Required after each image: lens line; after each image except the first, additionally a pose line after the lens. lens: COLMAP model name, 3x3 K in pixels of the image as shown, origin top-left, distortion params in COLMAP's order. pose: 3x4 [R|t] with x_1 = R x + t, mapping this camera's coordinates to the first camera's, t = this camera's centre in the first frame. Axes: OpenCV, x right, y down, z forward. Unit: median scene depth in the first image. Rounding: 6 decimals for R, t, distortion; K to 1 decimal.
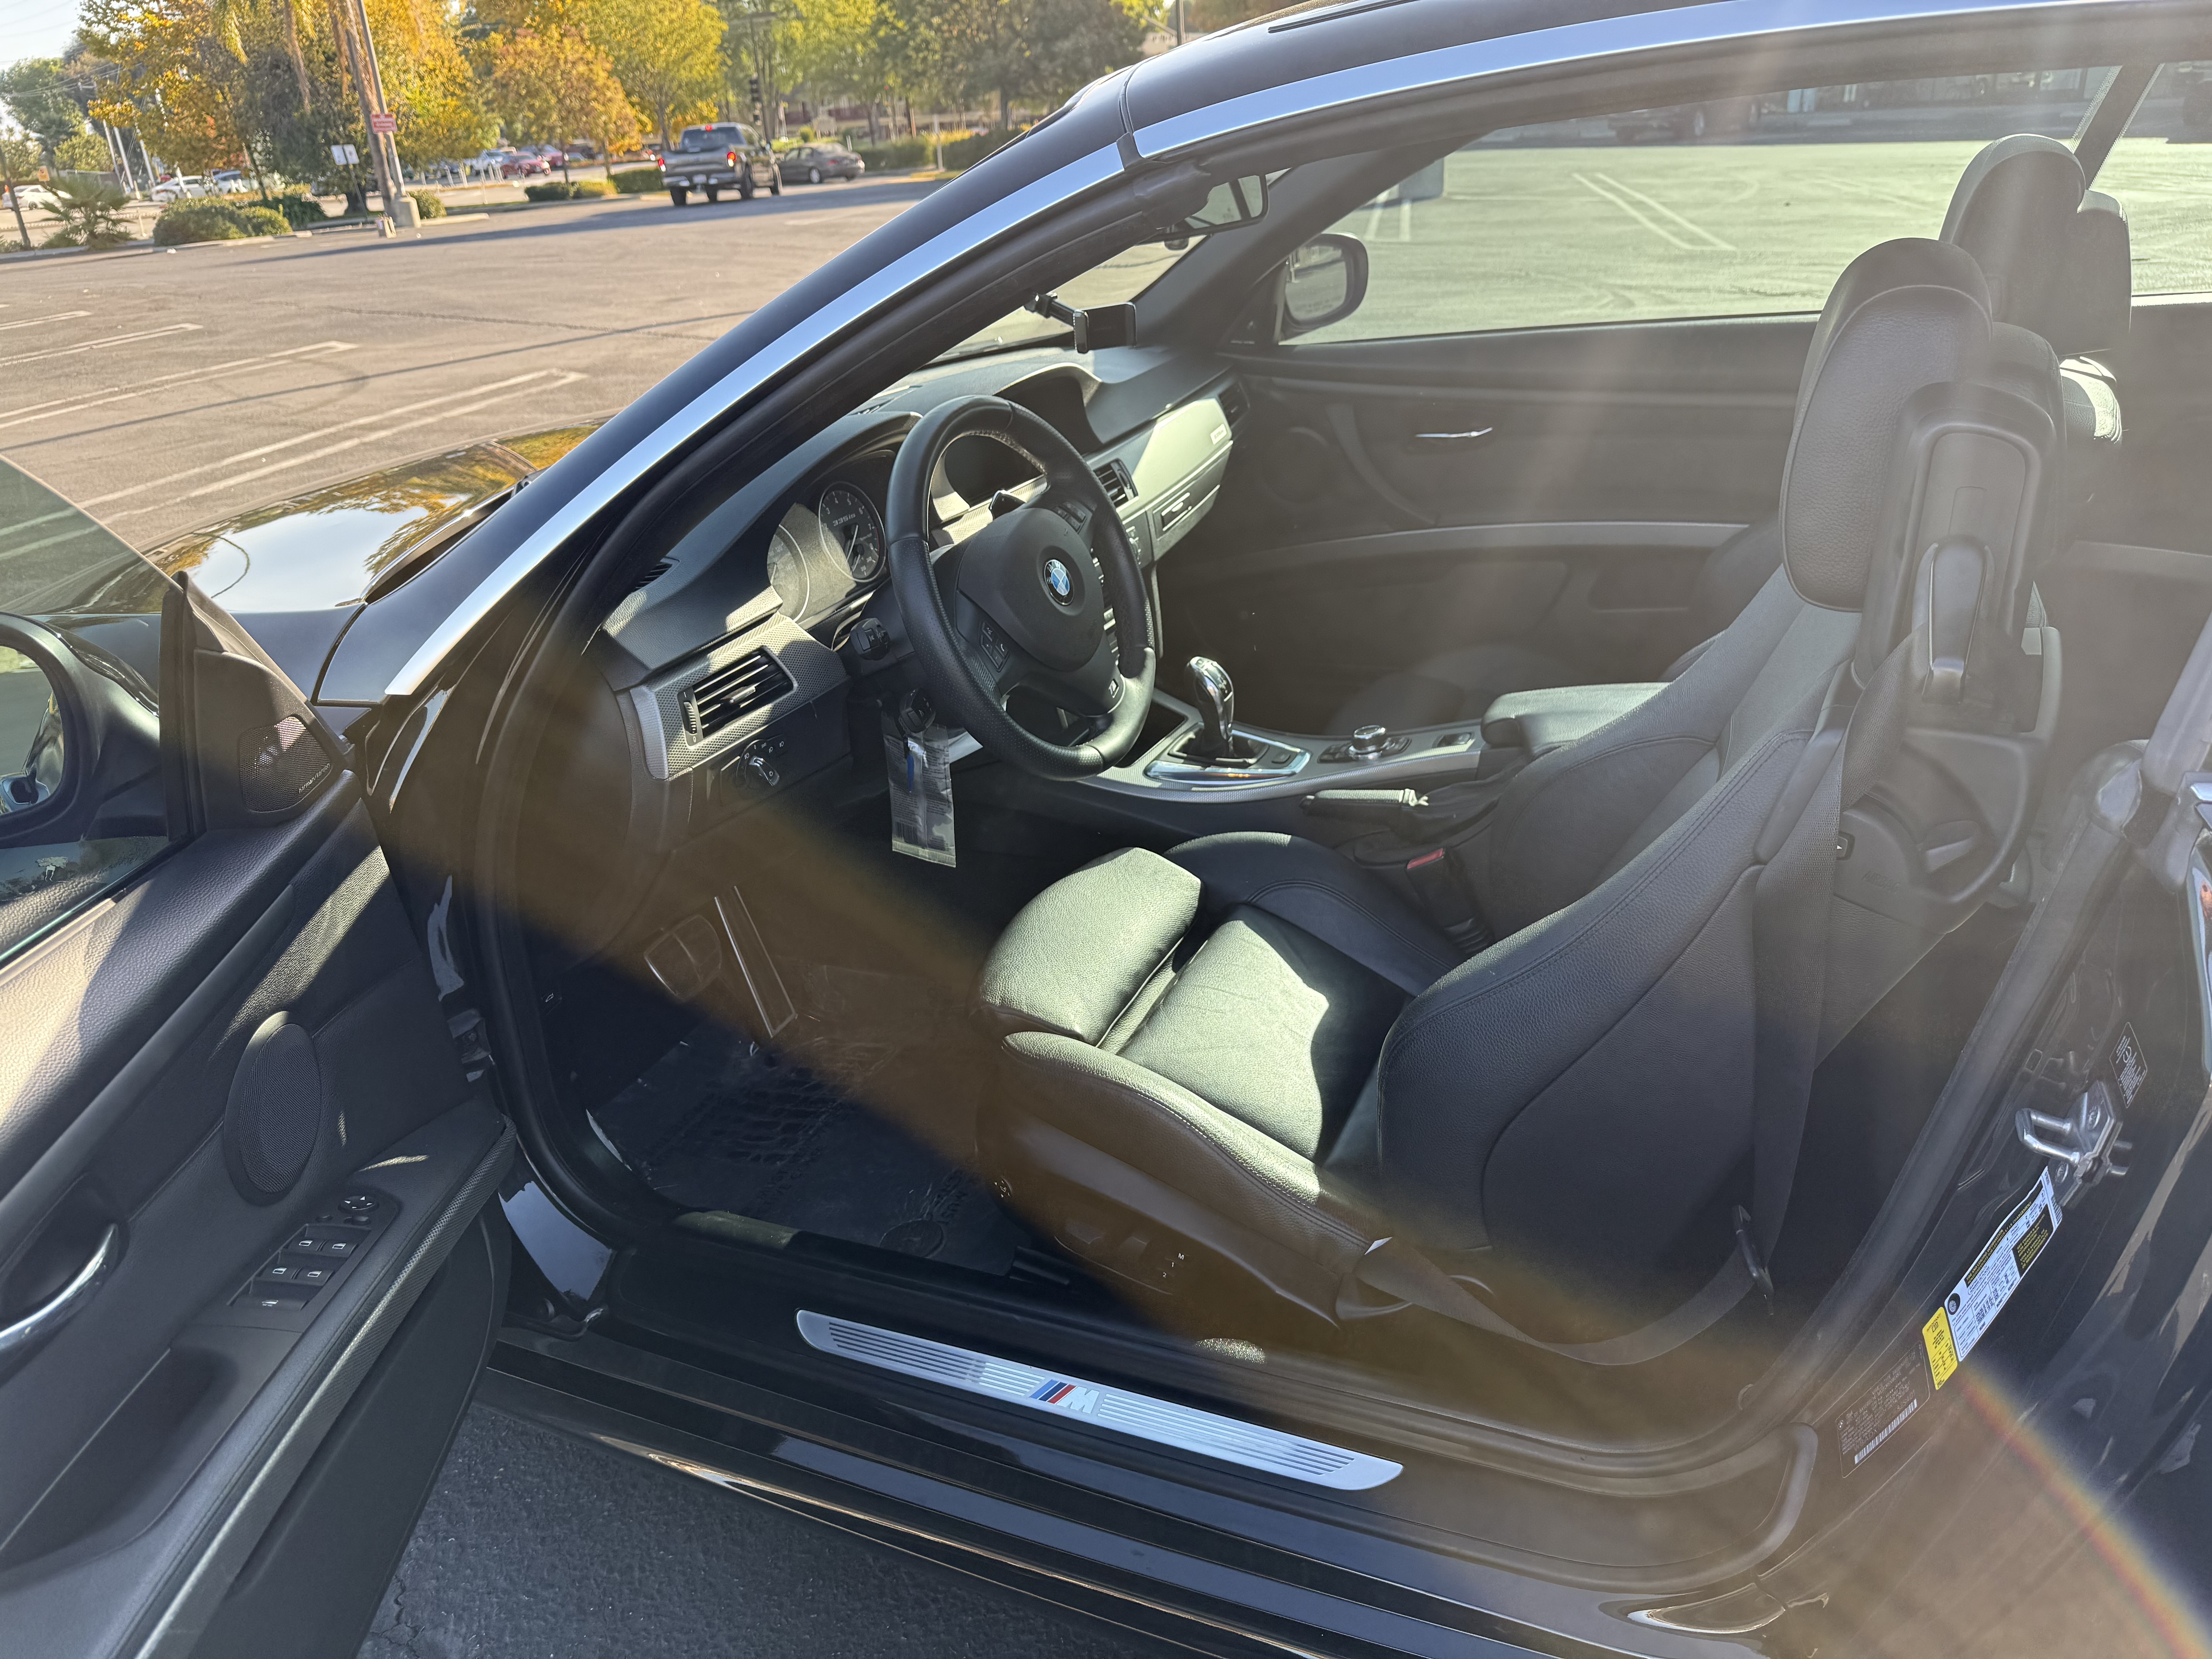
lens RADIAL K [[1574.4, 0, 1119.5], [0, 1574.4, 806.4], [0, 0, 1]] dist [0.047308, -0.067901]
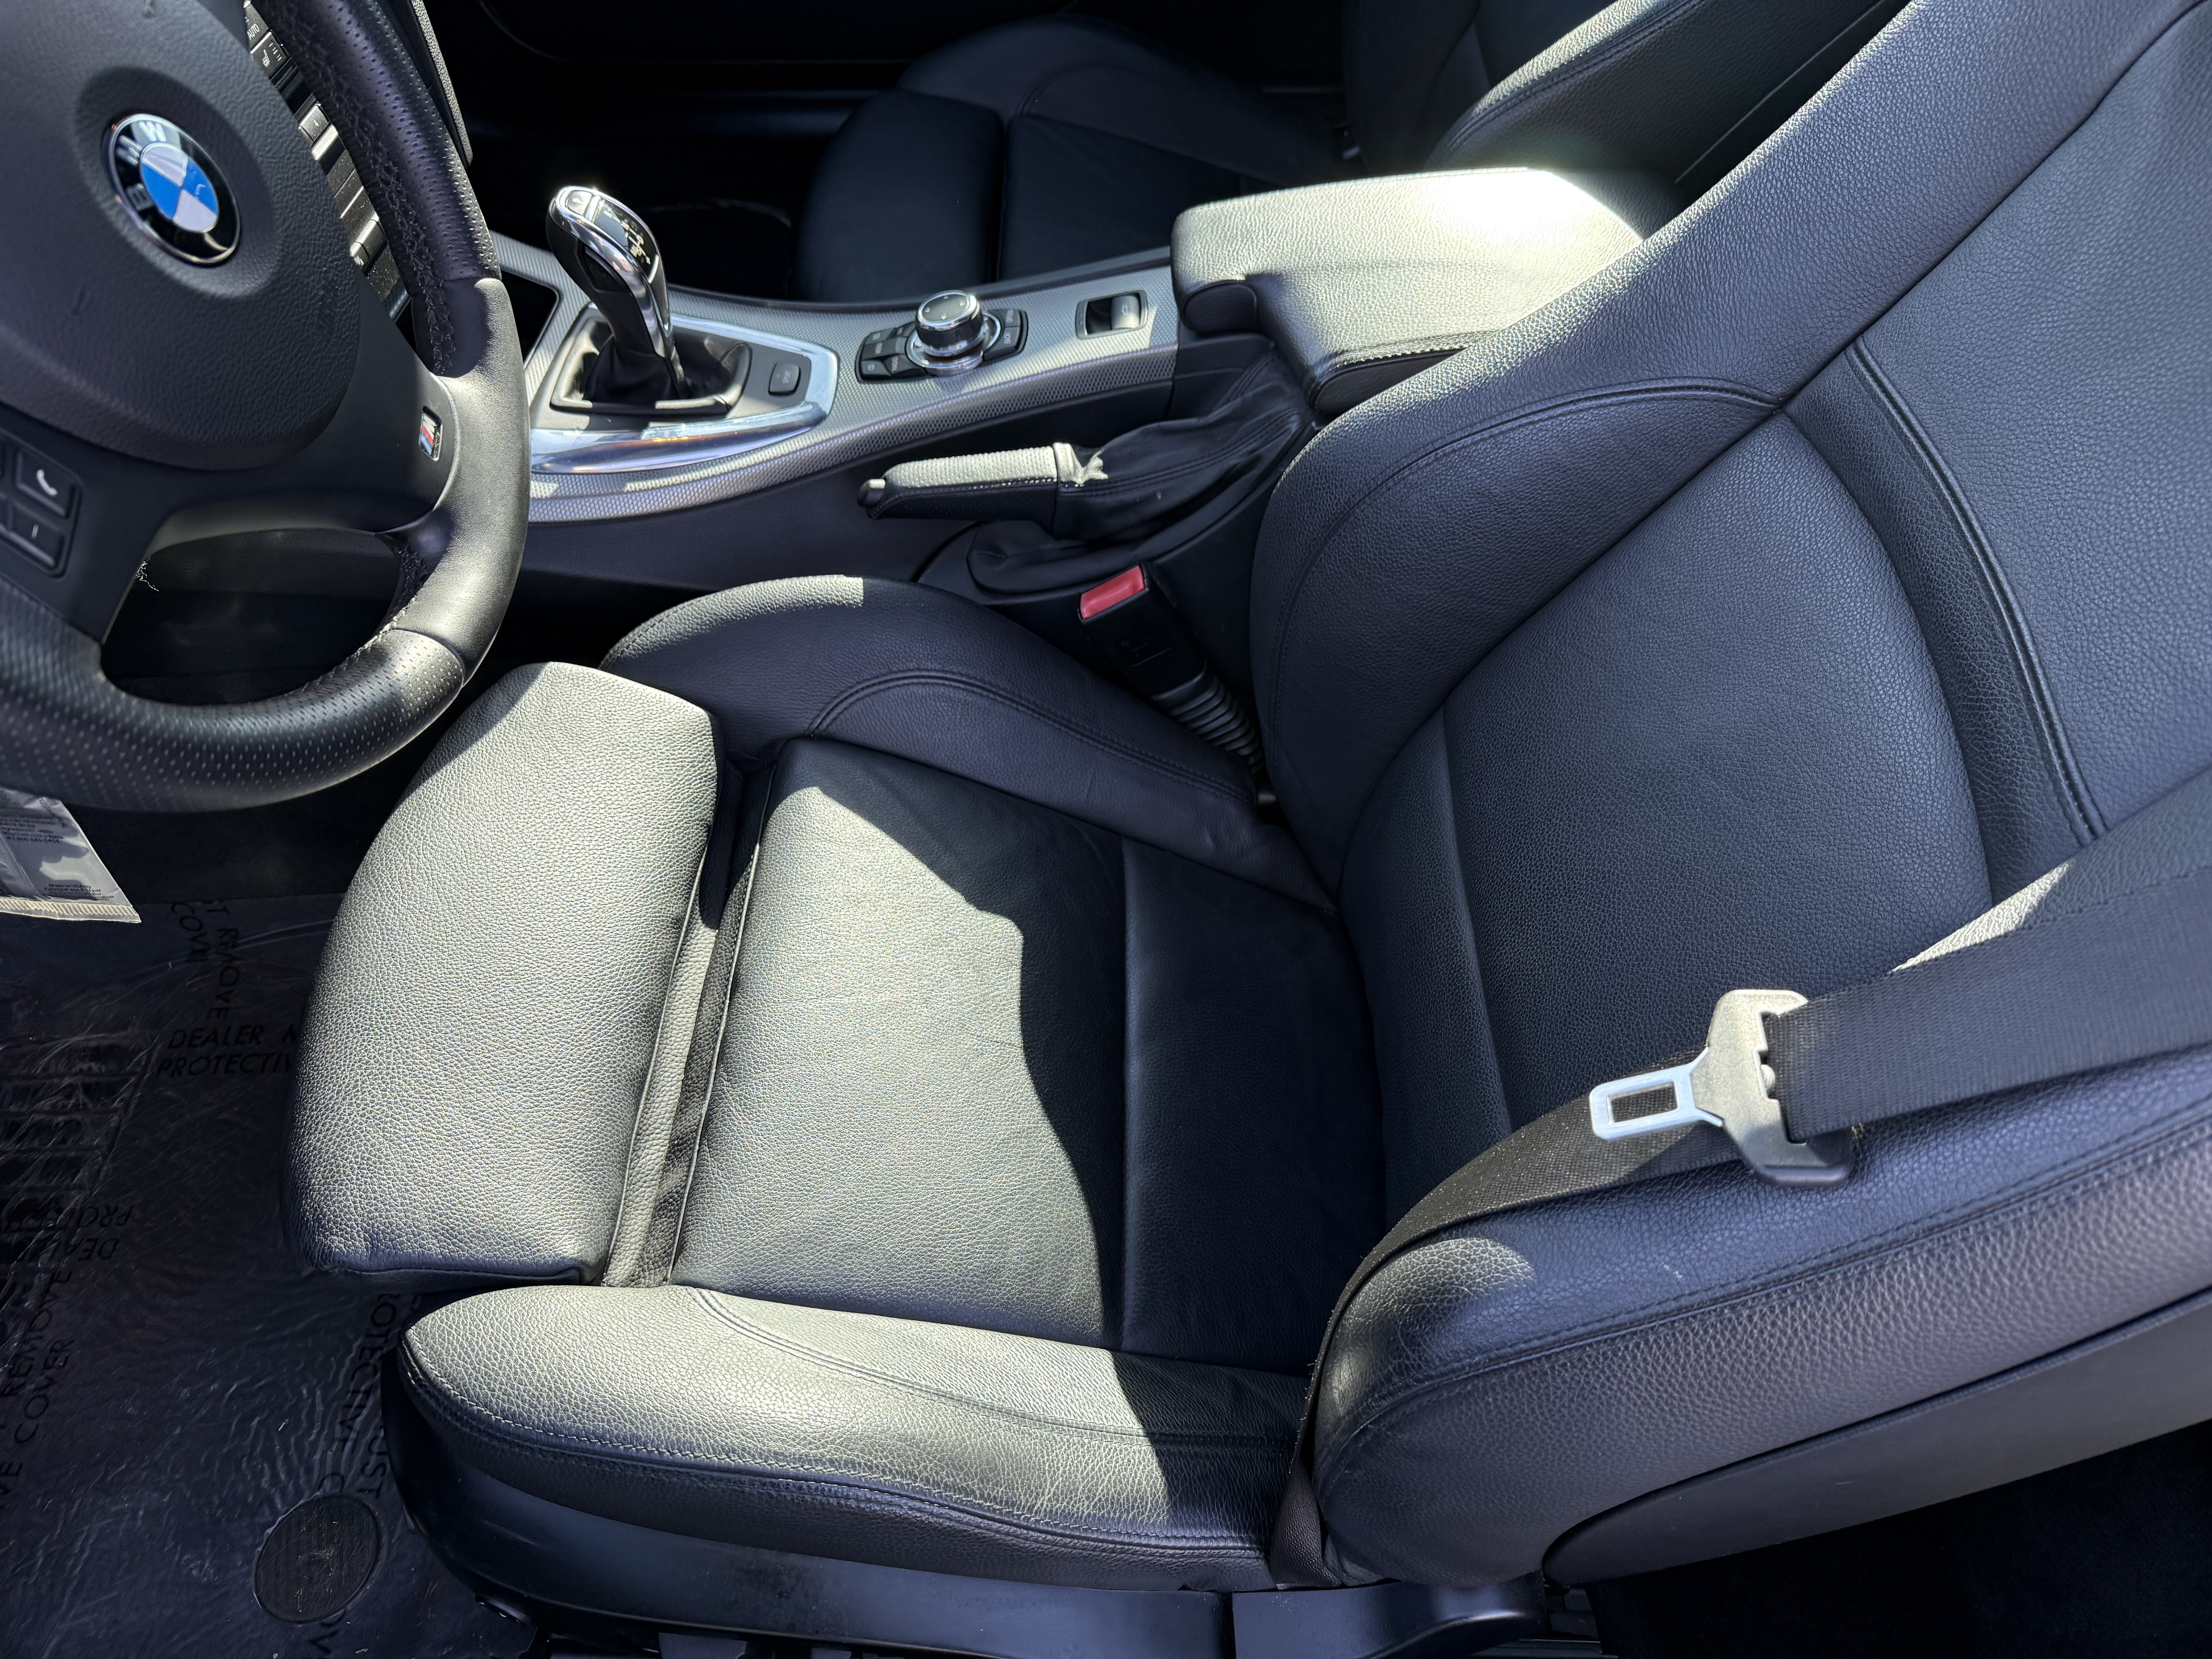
lens RADIAL K [[1574.4, 0, 1109.2], [0, 1574.4, 818.2], [0, 0, 1]] dist [0.047308, -0.067901]
pose [[0.916183, -0.251731, 0.311834, 0.003008], [0.091953, 0.889390, 0.447807, -0.136060], [-0.390069, -0.381599, 0.837991, 0.513422]]
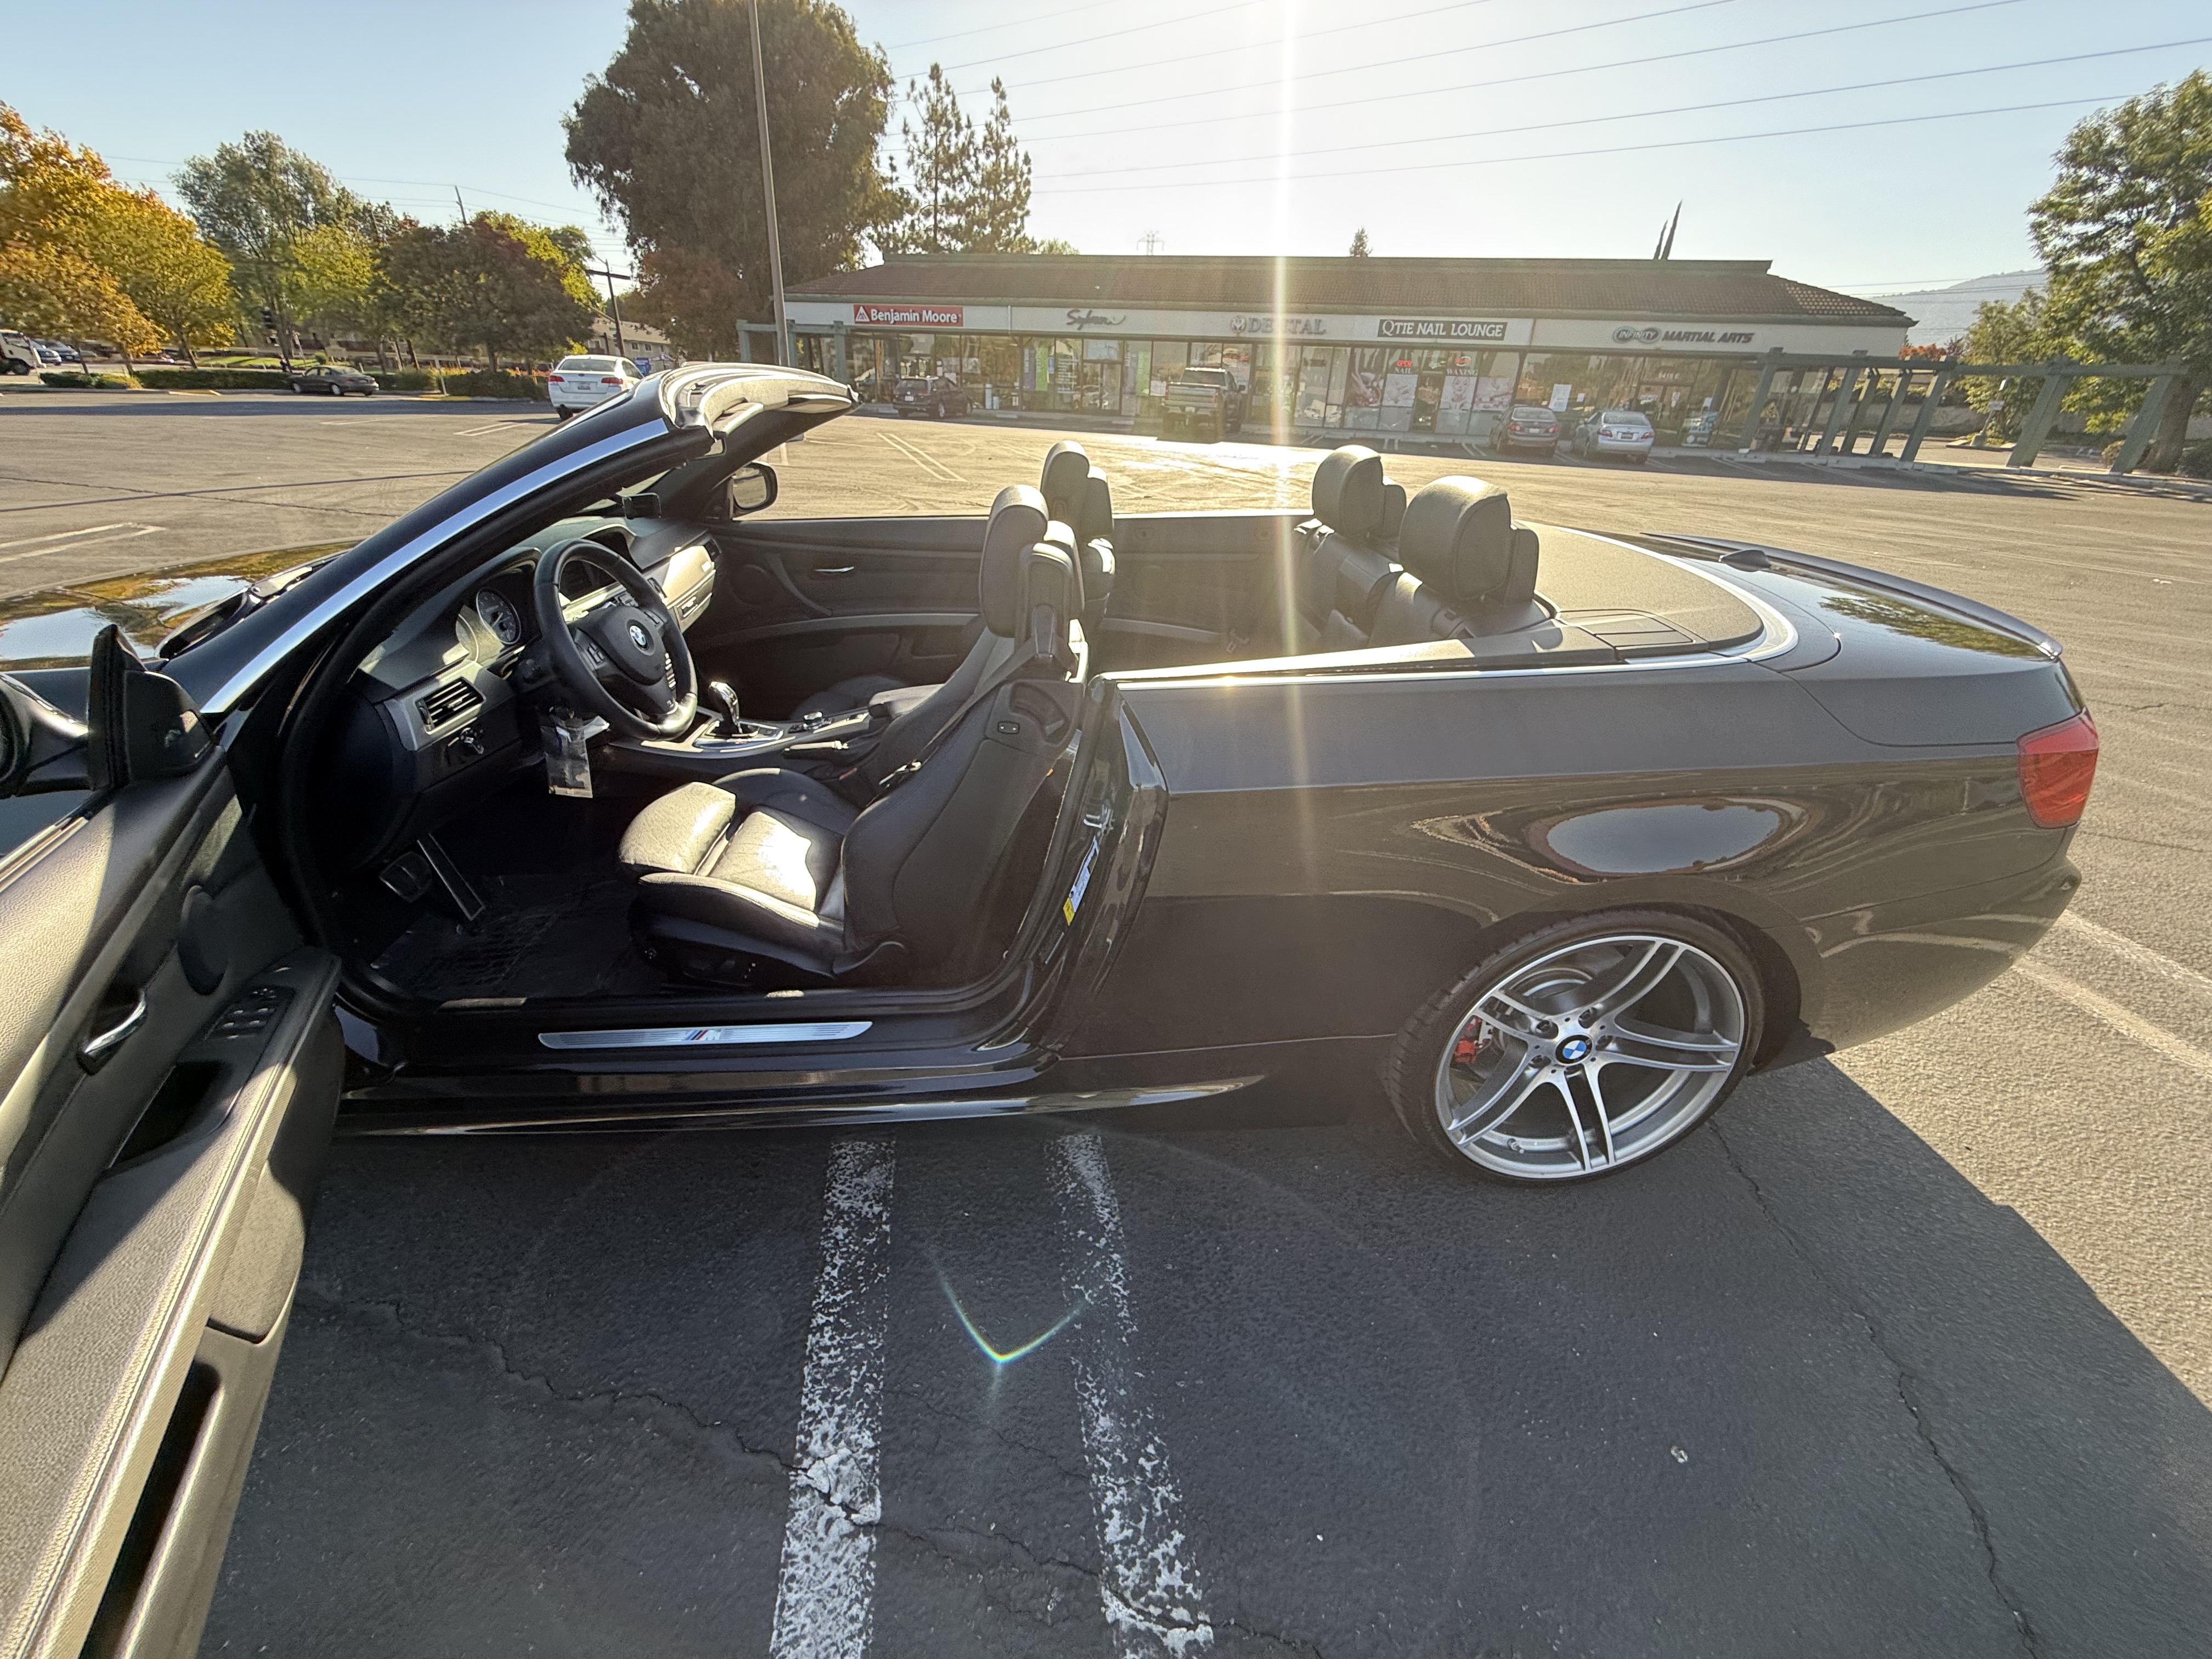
lens RADIAL K [[880.6, 0, 1102.2], [0, 880.6, 830.3], [0, 0, 1]] dist [-0.001515, 0.000218]
pose [[0.879953, -0.123065, 0.458845, -0.053587], [0.101826, 0.992276, 0.070857, 0.060570], [-0.464020, -0.015628, 0.885687, -0.186417]]
